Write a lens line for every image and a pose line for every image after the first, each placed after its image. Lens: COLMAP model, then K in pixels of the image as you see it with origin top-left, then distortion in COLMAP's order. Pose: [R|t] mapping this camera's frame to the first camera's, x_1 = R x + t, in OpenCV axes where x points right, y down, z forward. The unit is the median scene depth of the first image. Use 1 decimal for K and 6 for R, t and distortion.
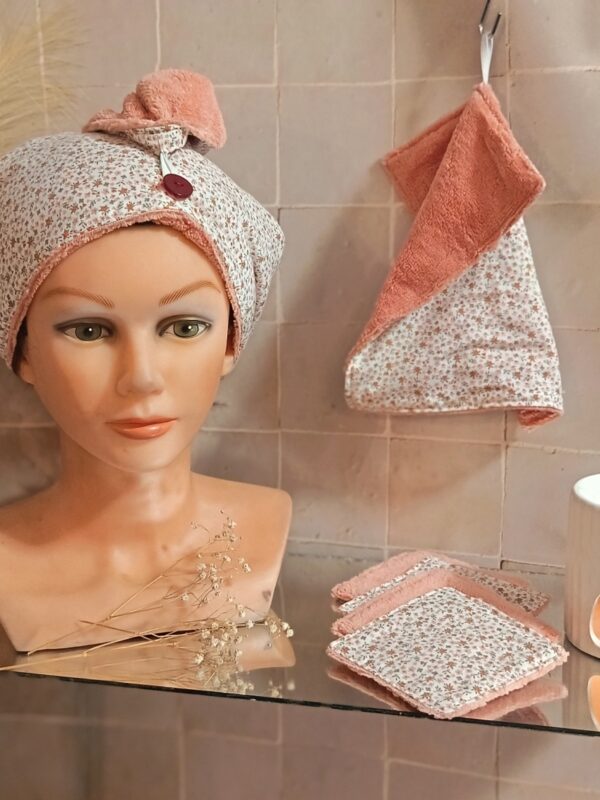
lens RADIAL K [[1152.5, 0, 345.4], [0, 1152.5, 390.0], [0, 0, 1]] dist [-0.009062, 0.000000]
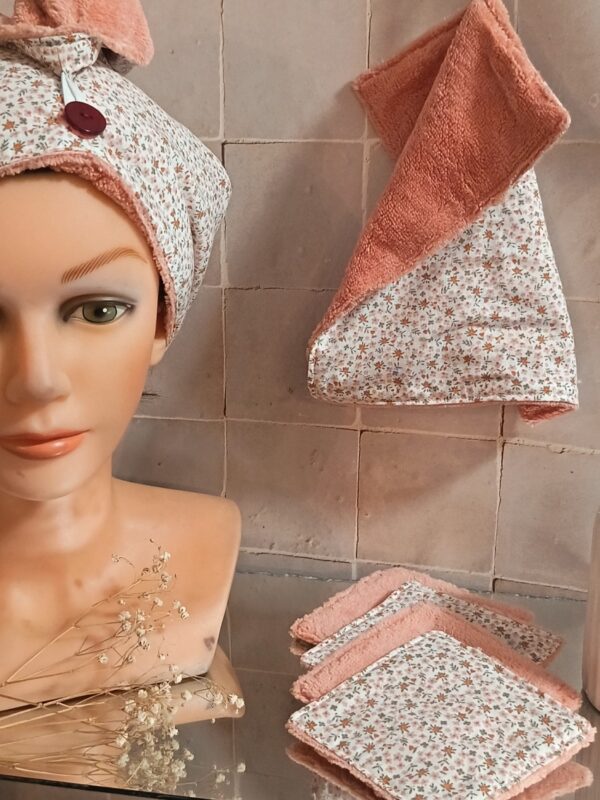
lens RADIAL K [[1152.5, 0, 341.6], [0, 1152.5, 401.0], [0, 0, 1]] dist [-0.009062, 0.000000]
pose [[0.998948, 0.001407, 0.045845, -0.013933], [-0.004904, 0.997077, 0.076244, -0.047870], [-0.045604, -0.076388, 0.996035, 0.219014]]
